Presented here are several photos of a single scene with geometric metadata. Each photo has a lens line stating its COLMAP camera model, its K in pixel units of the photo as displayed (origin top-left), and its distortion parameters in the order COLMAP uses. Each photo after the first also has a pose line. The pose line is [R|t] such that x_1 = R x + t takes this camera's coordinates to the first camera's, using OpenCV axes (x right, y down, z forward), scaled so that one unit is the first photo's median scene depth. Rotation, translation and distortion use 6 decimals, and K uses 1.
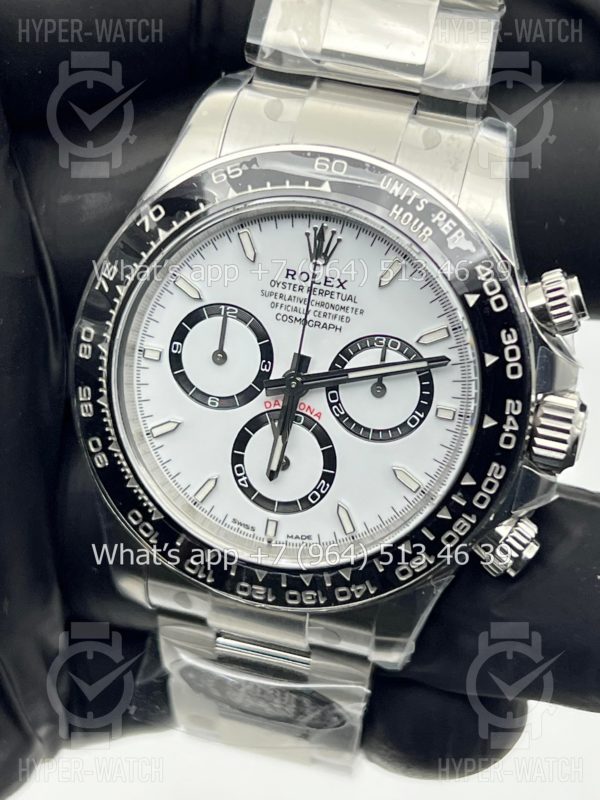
lens RADIAL K [[1860.4, 0, 292.3], [0, 1860.4, 387.6], [0, 0, 1]] dist [0.177030, 0.000000]
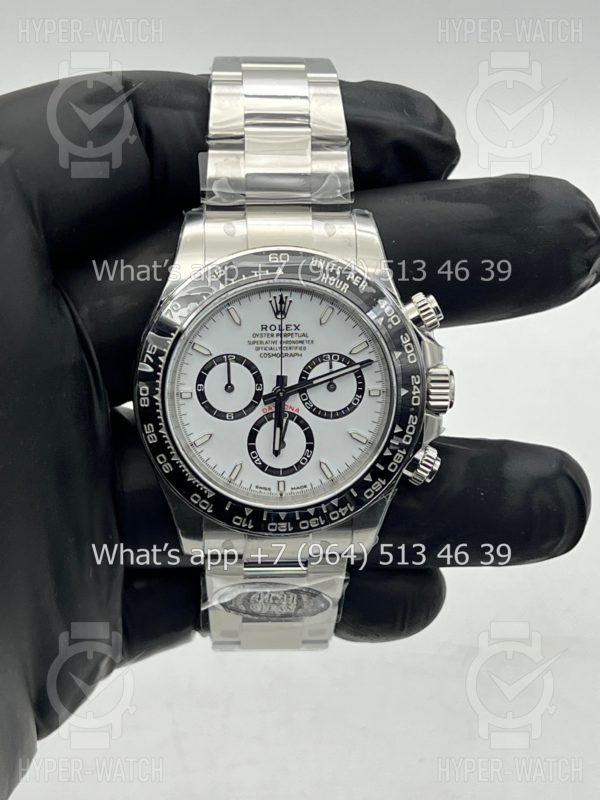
lens RADIAL K [[1860.4, 0, 290.2], [0, 1860.4, 402.2], [0, 0, 1]] dist [0.177030, 0.000000]
pose [[0.949966, -0.207774, 0.233227, -0.366323], [0.208025, 0.977834, 0.023803, -0.031693], [-0.233003, 0.025905, 0.972131, -0.563572]]
